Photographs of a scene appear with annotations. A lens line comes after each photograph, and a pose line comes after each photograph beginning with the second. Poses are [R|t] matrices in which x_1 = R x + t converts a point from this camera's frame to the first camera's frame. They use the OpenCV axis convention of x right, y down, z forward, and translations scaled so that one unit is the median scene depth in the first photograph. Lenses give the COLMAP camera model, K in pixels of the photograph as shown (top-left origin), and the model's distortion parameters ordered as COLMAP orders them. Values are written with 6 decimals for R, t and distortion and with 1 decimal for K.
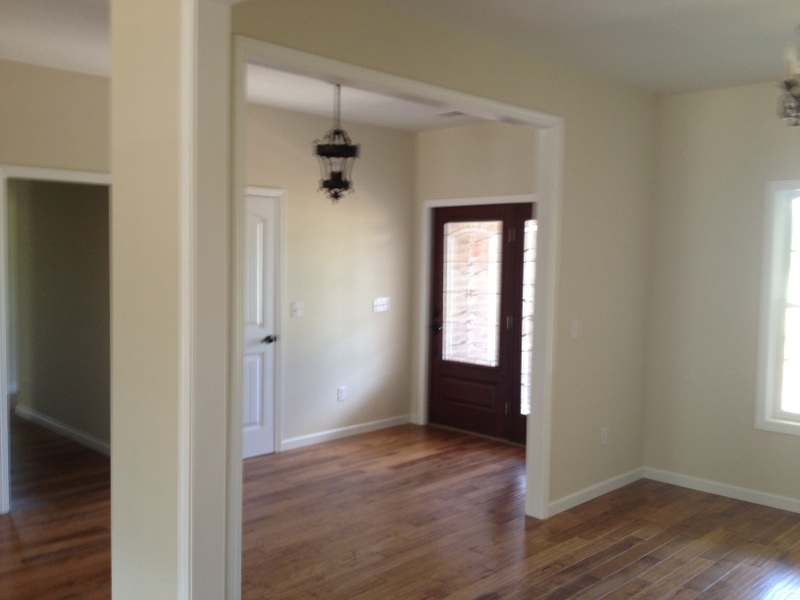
lens RADIAL K [[762.6, 0, 399.5], [0, 762.6, 300.9], [0, 0, 1]] dist [0.047966, 0.000000]
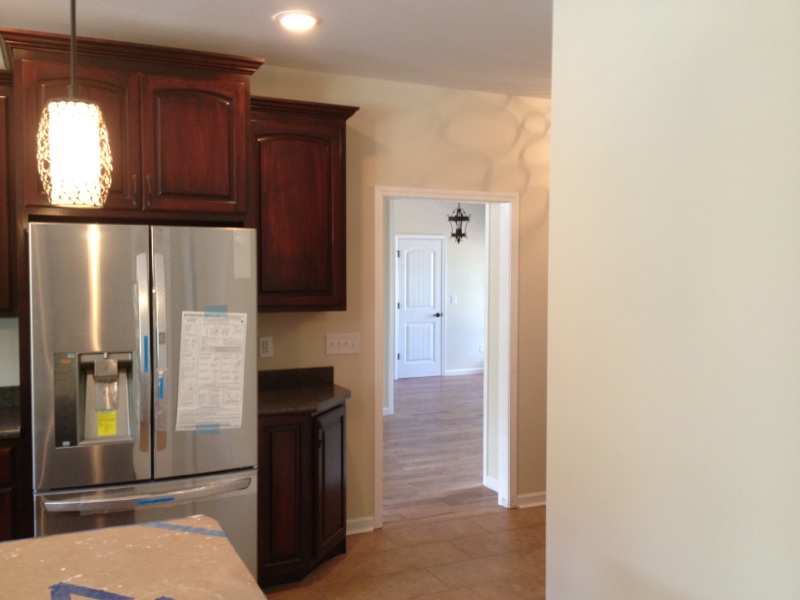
lens RADIAL K [[762.6, 0, 399.5], [0, 762.6, 308.4], [0, 0, 1]] dist [0.047966, 0.000000]
pose [[0.942625, 0.001867, -0.333847, 0.370087], [-0.006482, 0.999898, -0.012709, 0.059262], [0.333789, 0.014144, 0.942542, -0.806704]]
